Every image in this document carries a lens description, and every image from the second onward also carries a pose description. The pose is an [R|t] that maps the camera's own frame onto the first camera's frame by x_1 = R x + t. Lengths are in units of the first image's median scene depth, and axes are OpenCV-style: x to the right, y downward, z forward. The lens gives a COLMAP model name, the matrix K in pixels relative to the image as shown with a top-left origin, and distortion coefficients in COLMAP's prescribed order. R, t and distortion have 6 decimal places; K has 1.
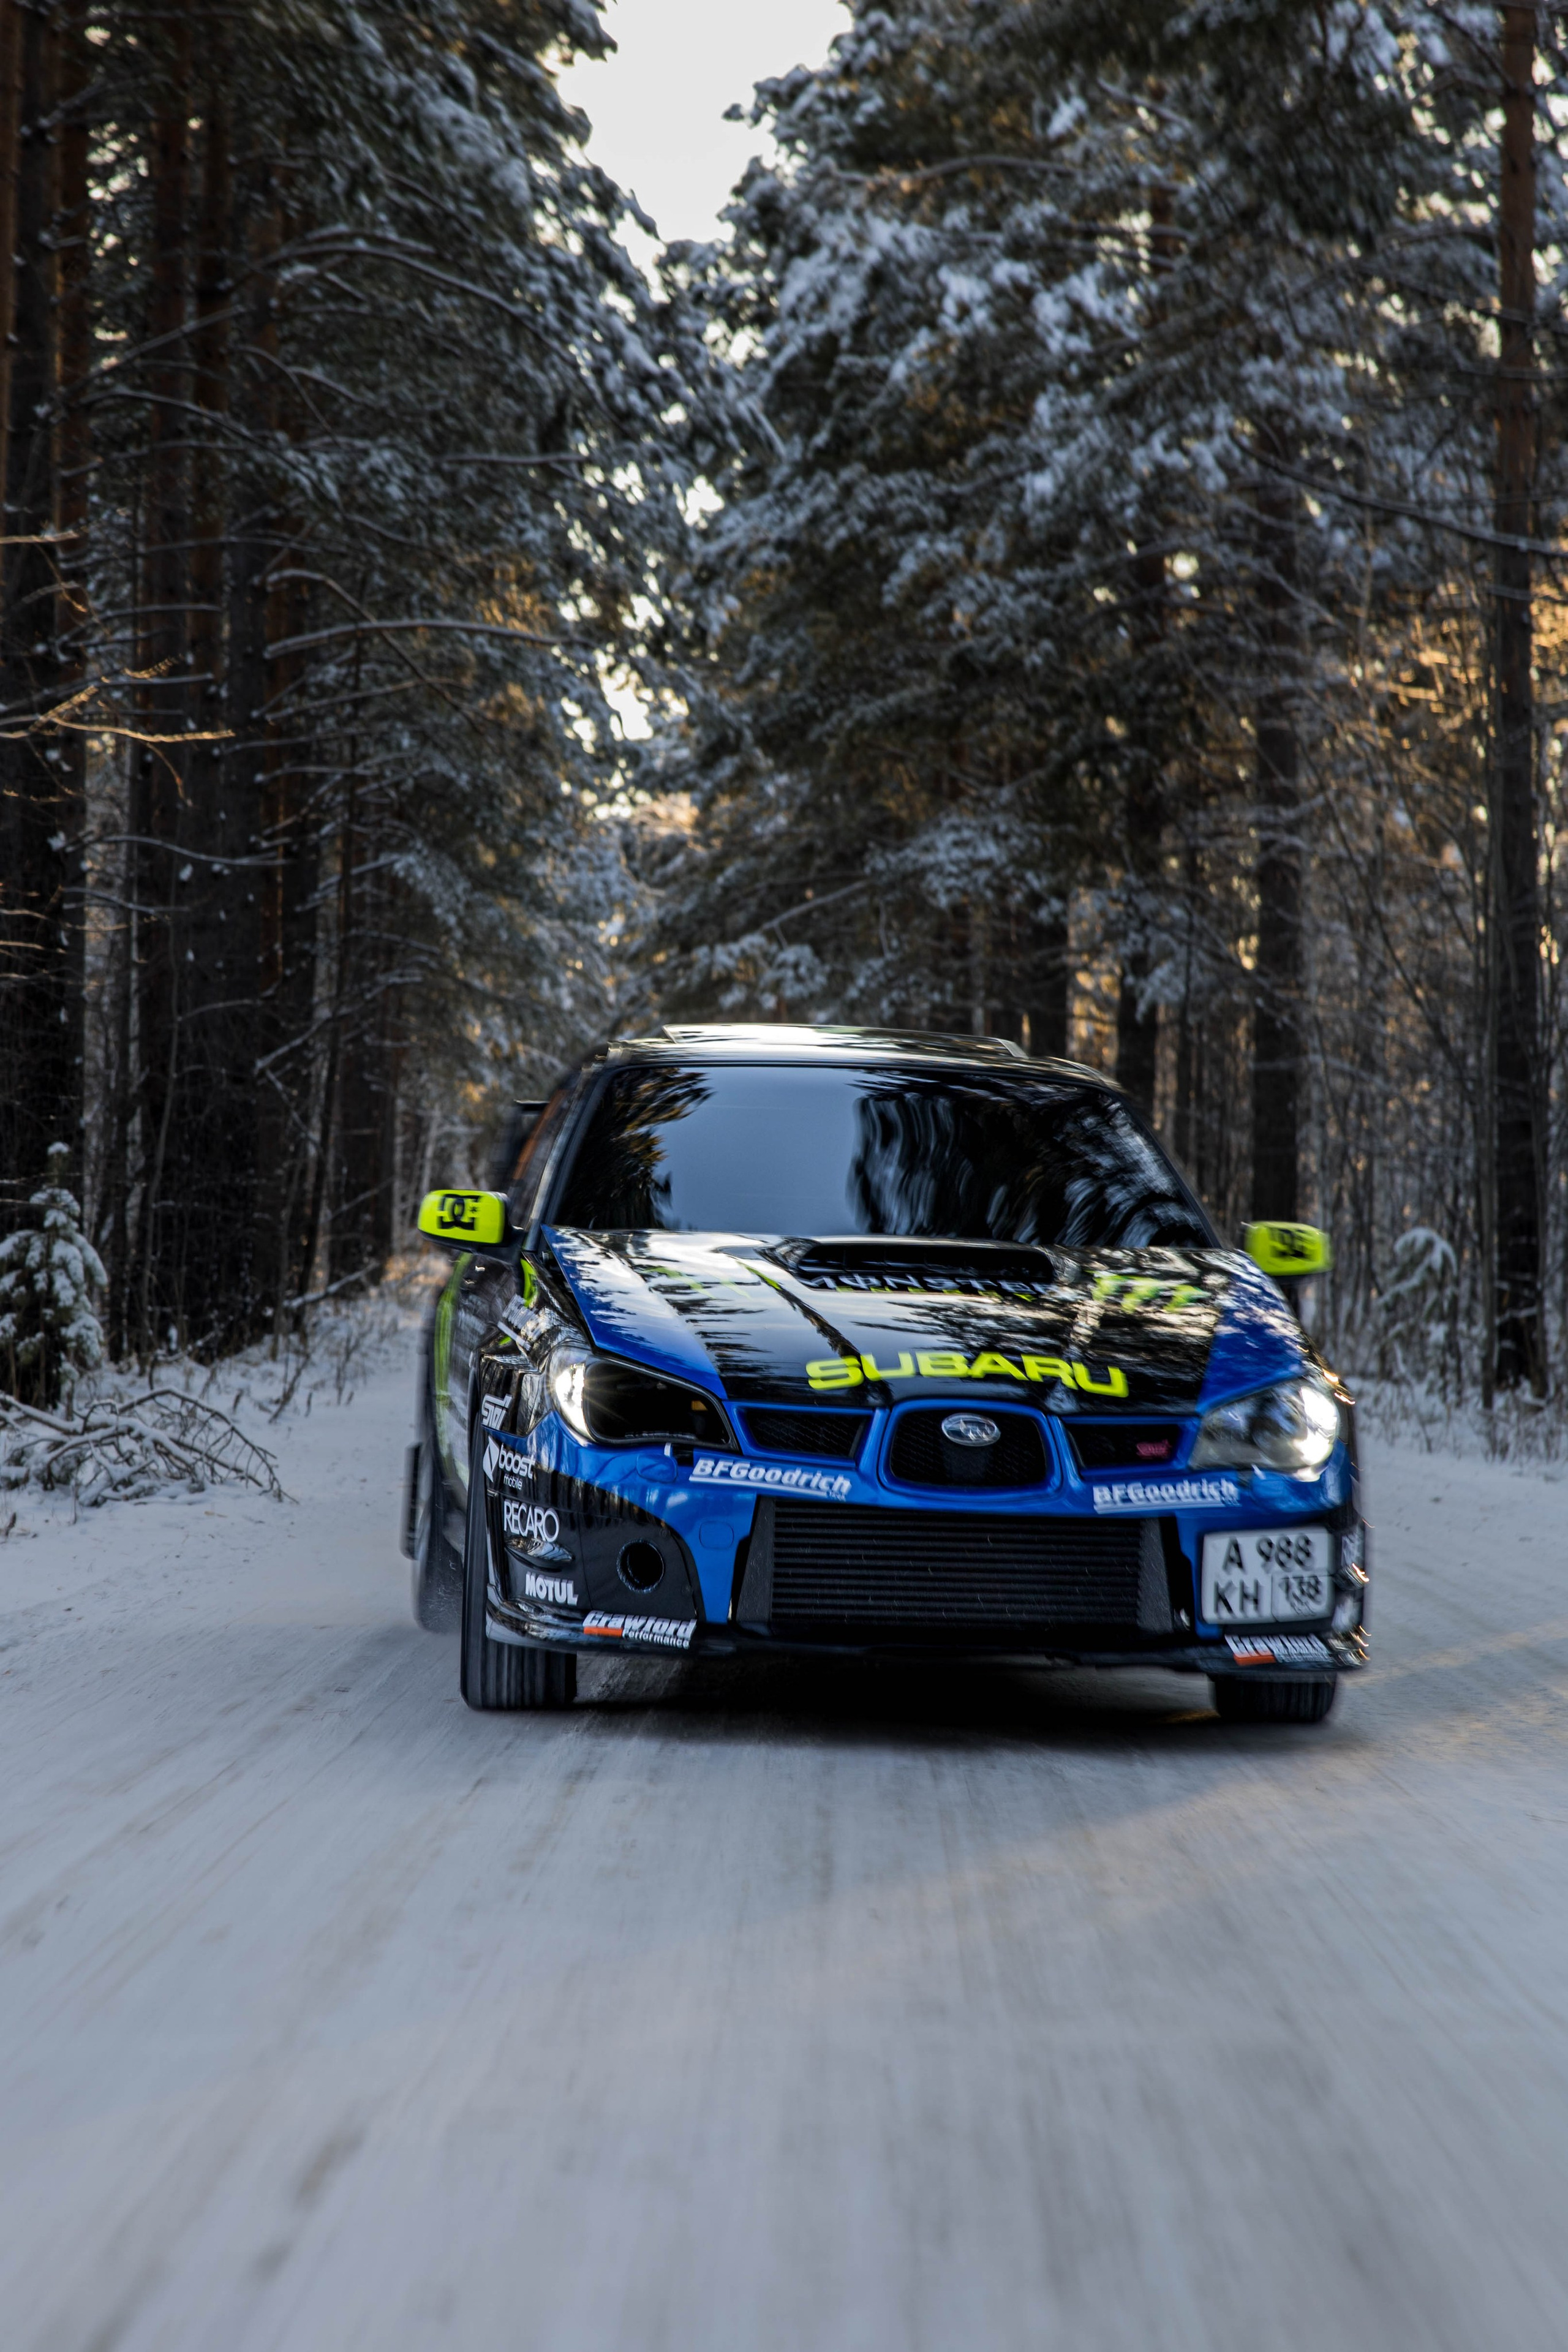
lens RADIAL K [[6934.7, 0, 638.0], [0, 6934.7, 1180.0], [0, 0, 1]] dist [-0.022386, -1.087506]
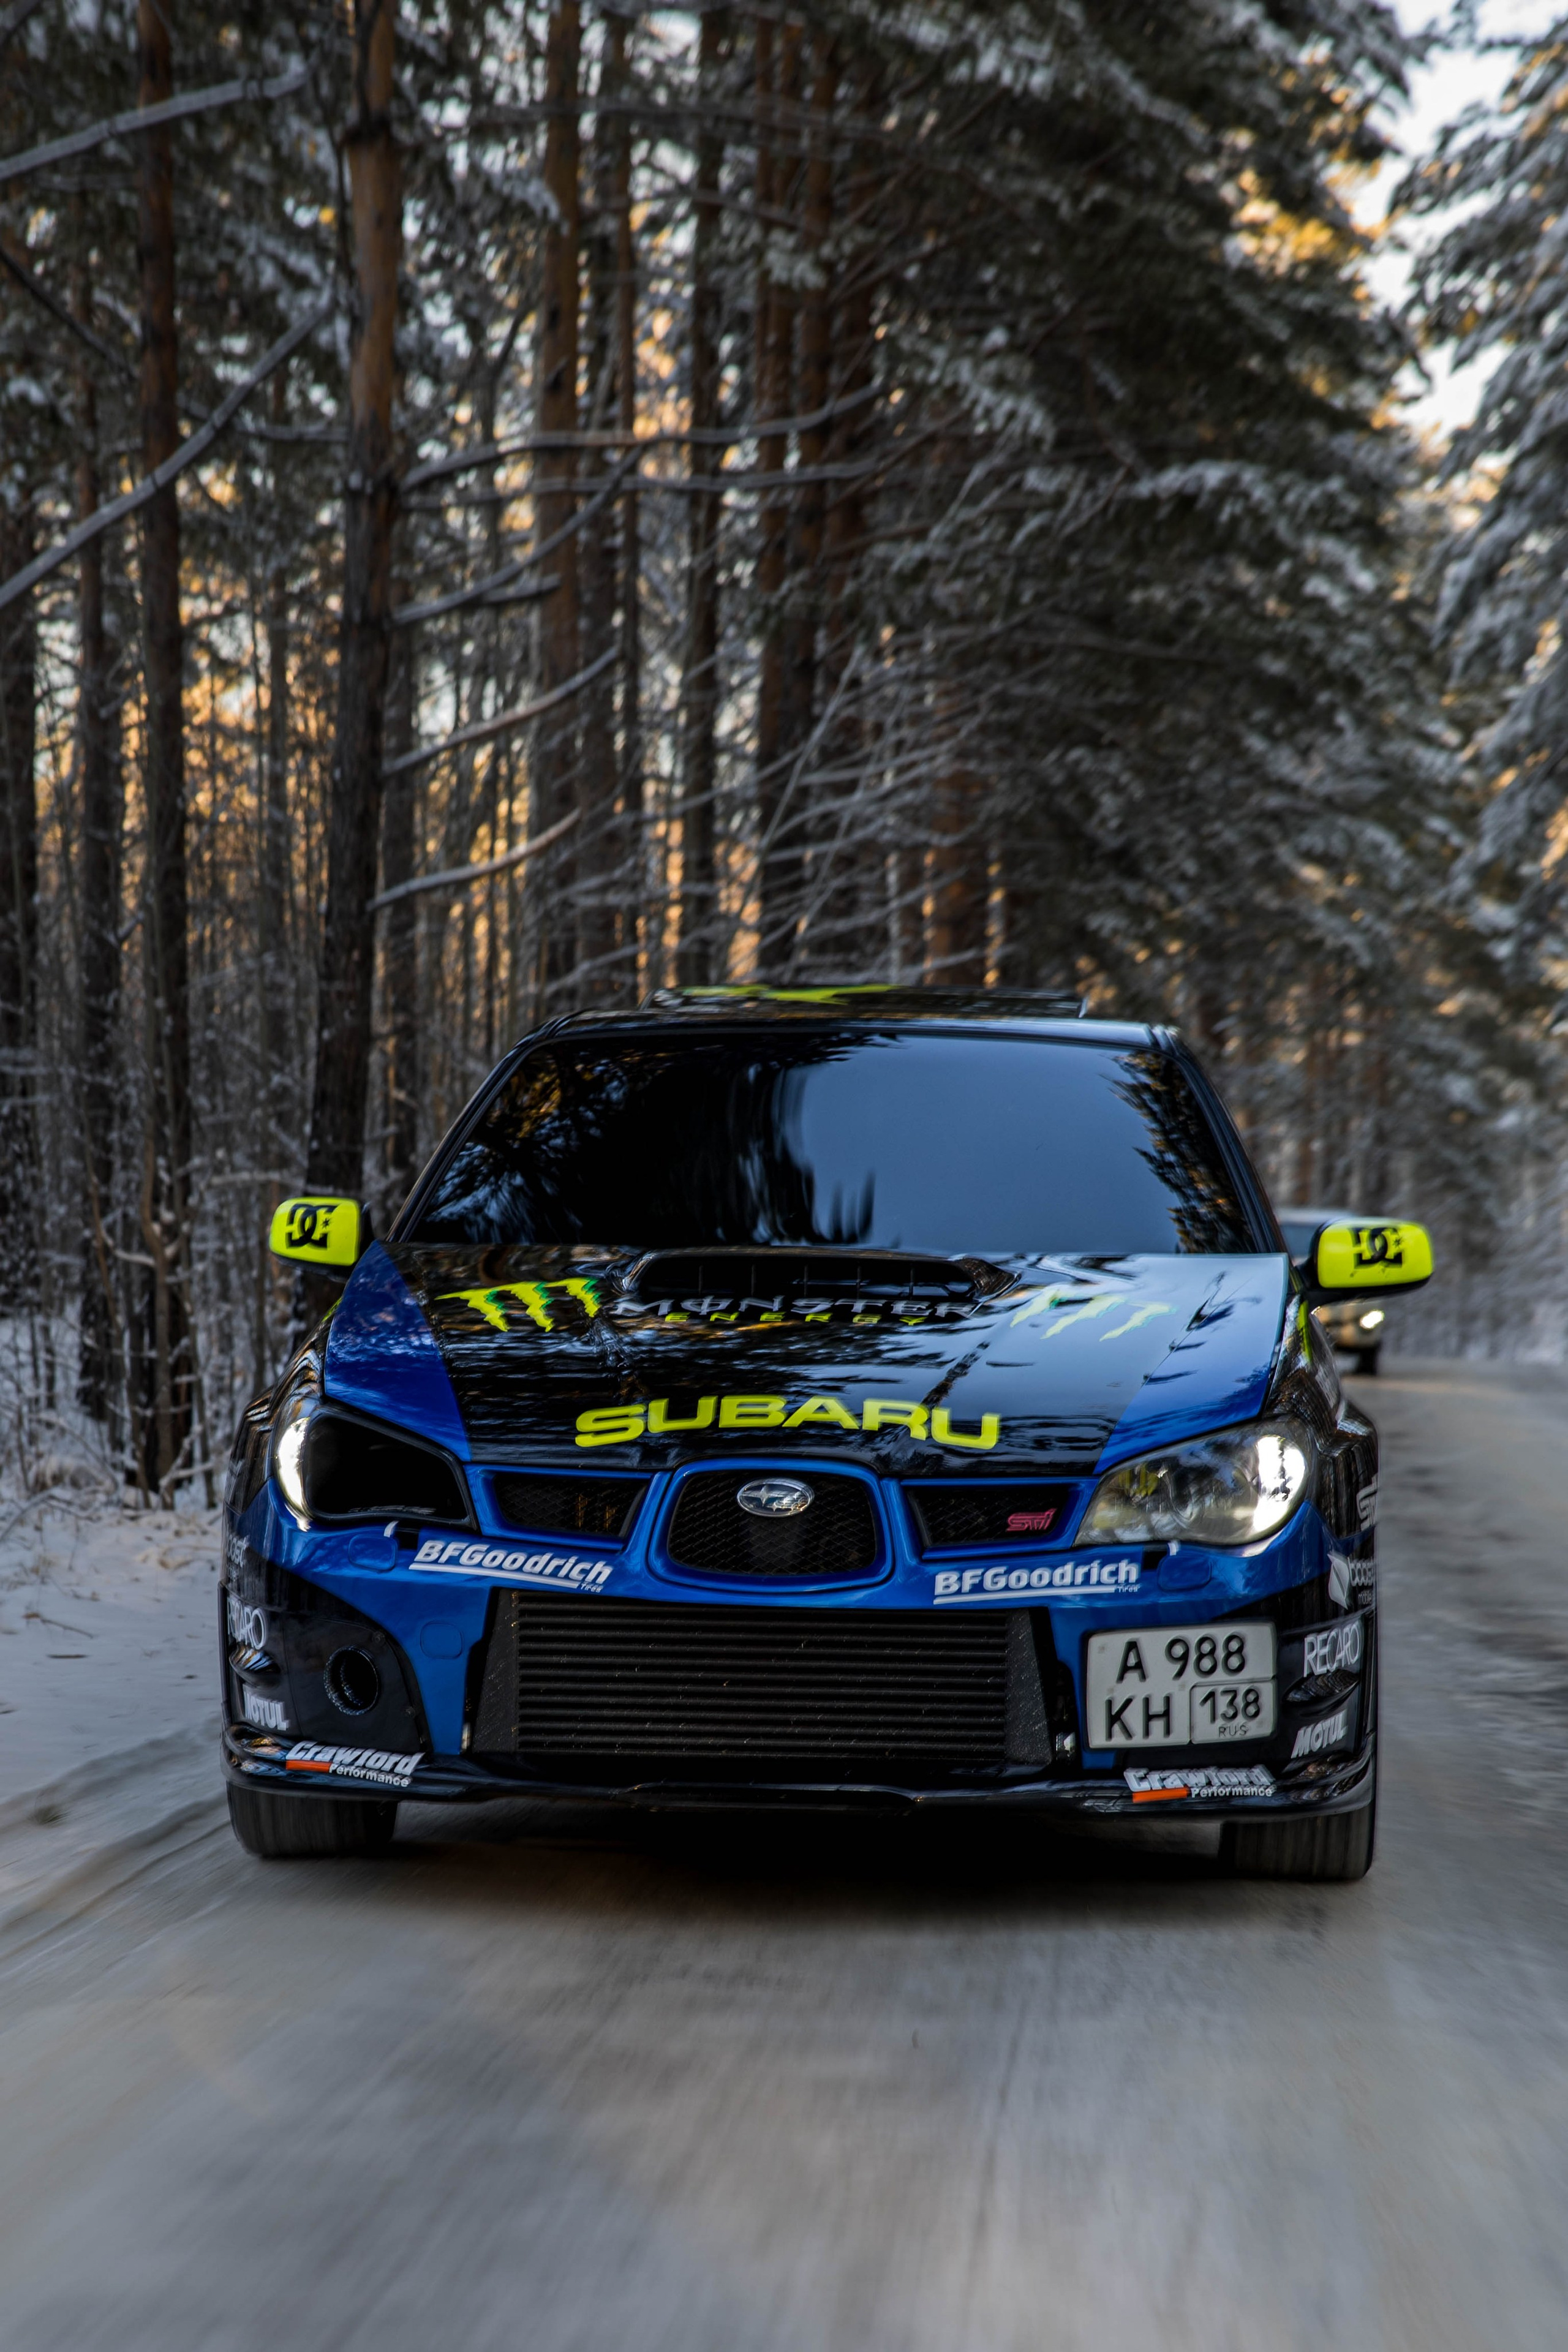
lens RADIAL K [[6934.7, 0, 638.0], [0, 6934.7, 1180.0], [0, 0, 1]] dist [-0.022386, -1.087506]
pose [[0.983635, -0.020635, -0.178985, 0.168574], [0.019669, 0.999781, -0.007169, 0.006362], [0.179093, 0.003531, 0.983826, 0.249570]]
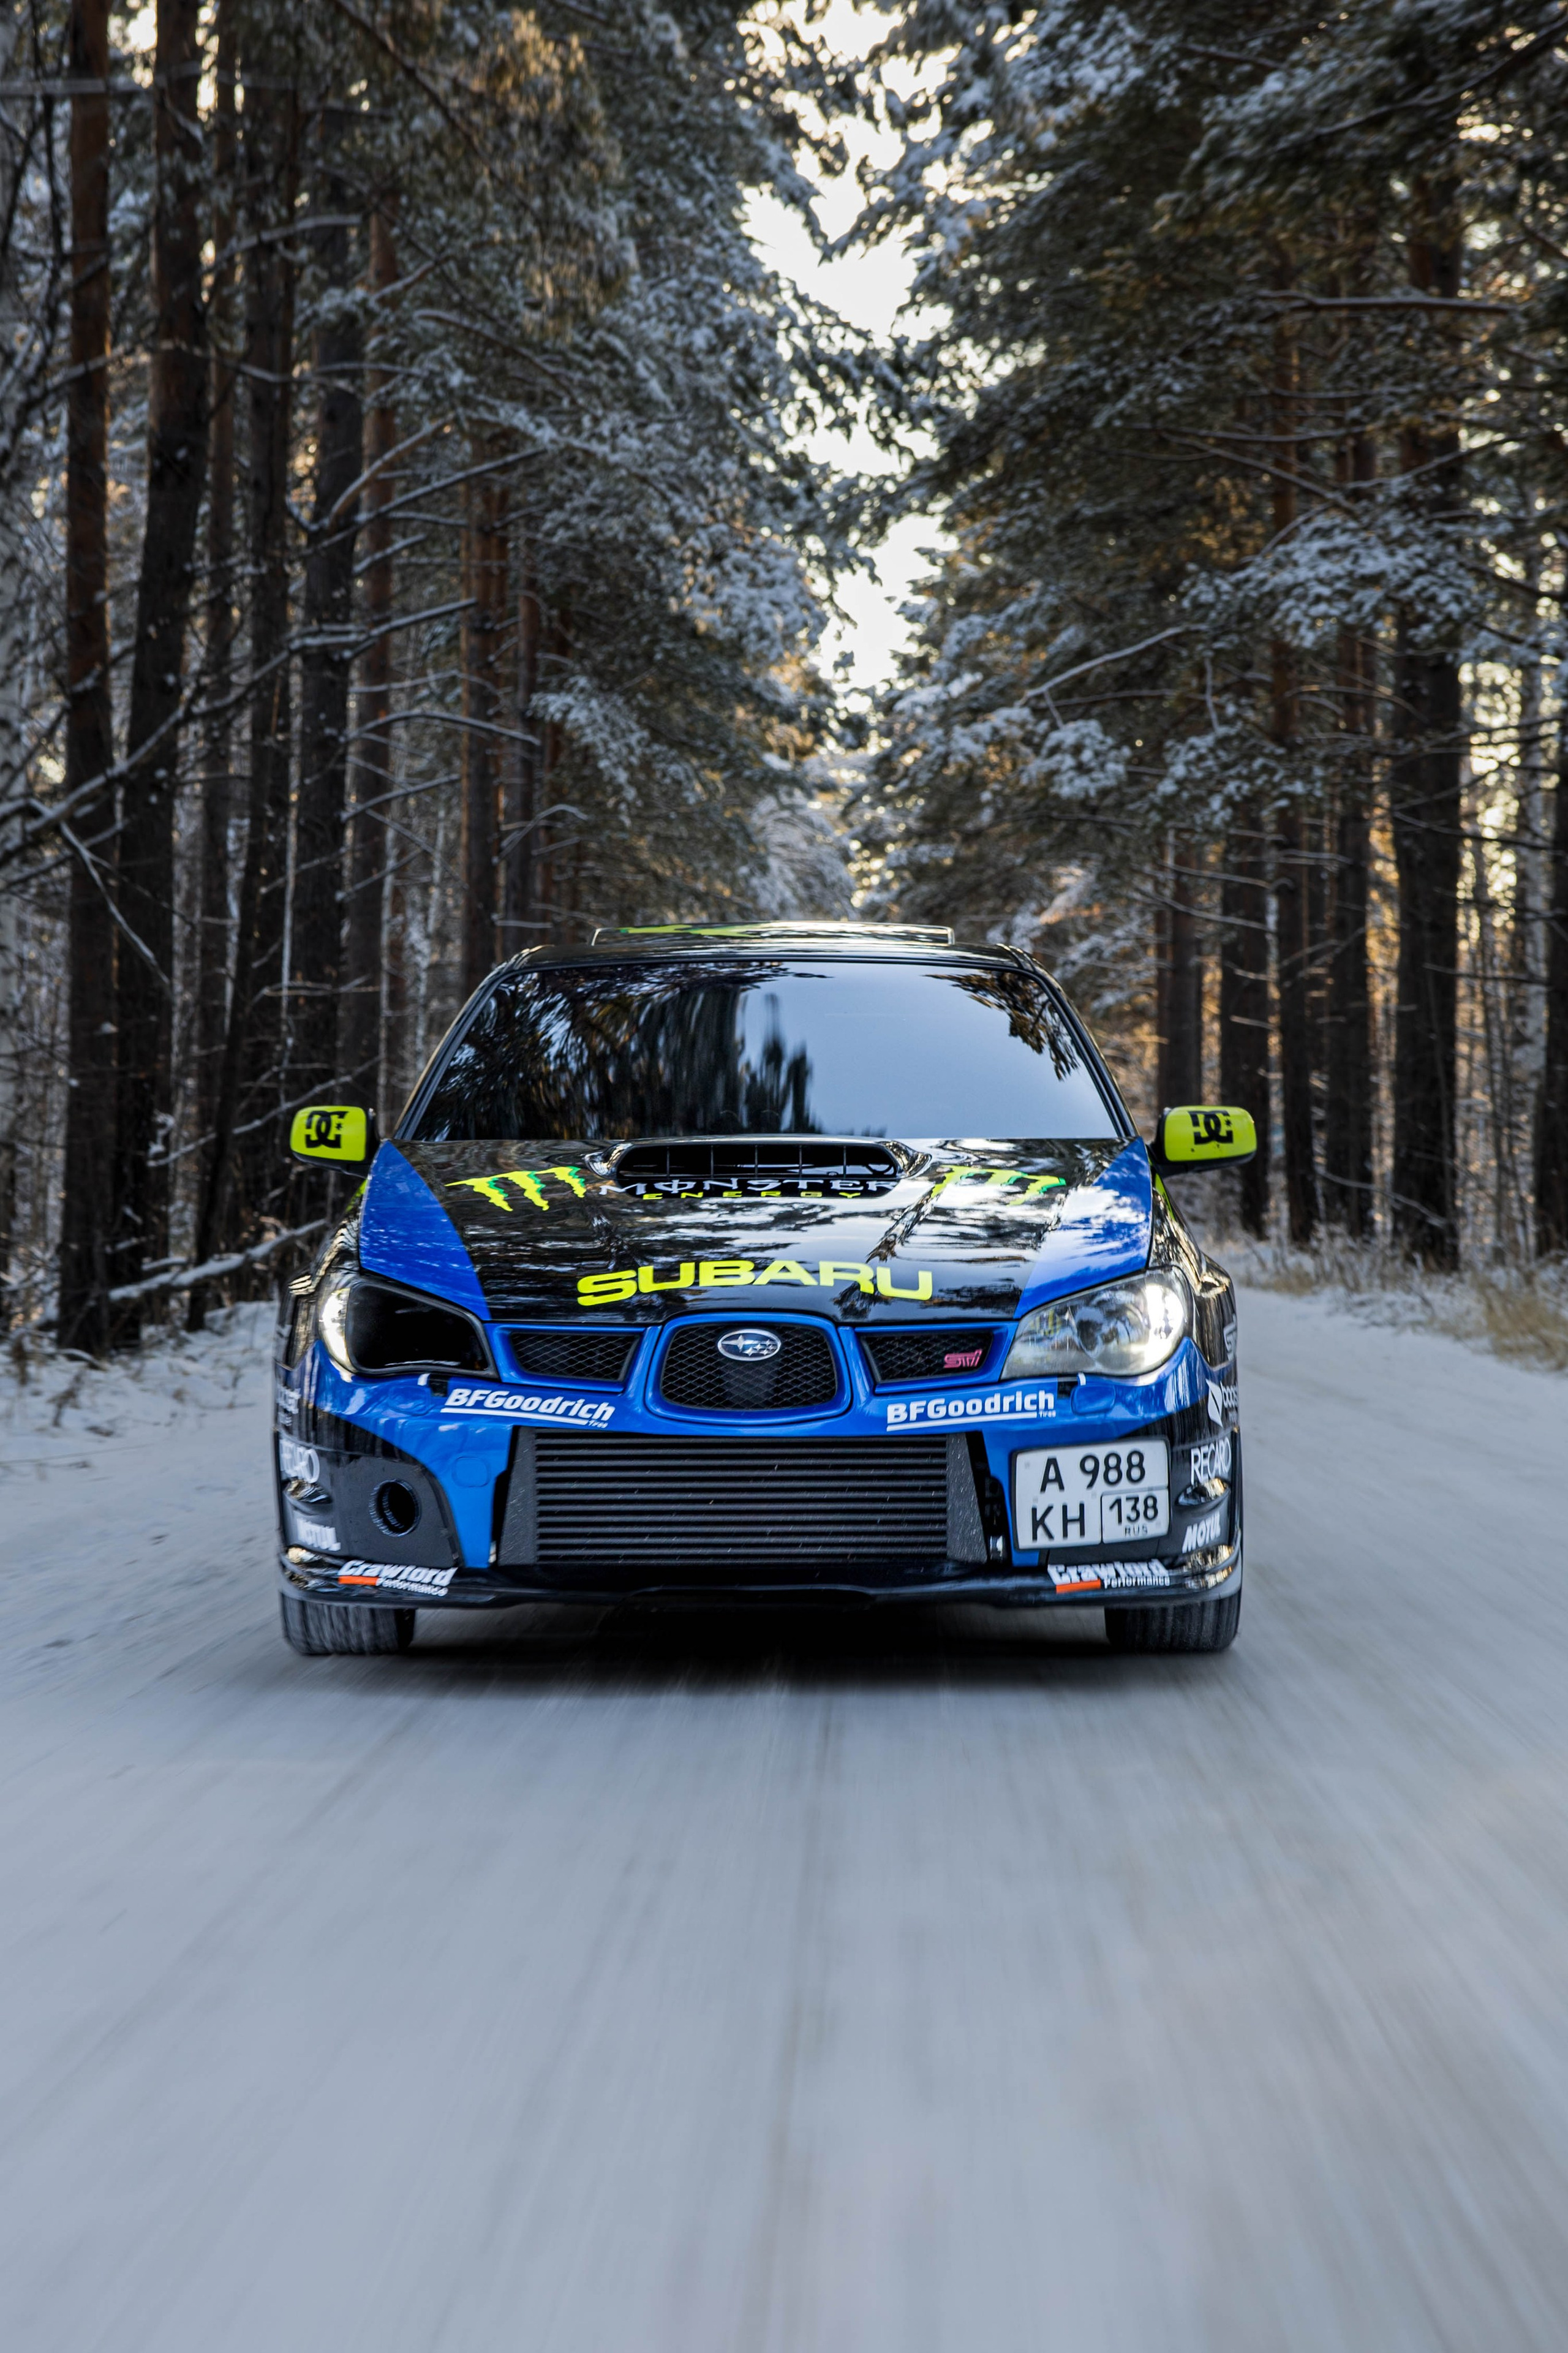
lens RADIAL K [[5311.5, 0, 784.0], [0, 5311.5, 1176.5], [0, 0, 1]] dist [-0.043944, -0.169187]
pose [[0.992925, -0.040084, -0.111774, 0.129642], [0.041180, 0.999124, 0.007506, 0.009025], [0.111375, -0.012056, 0.993705, 0.312451]]
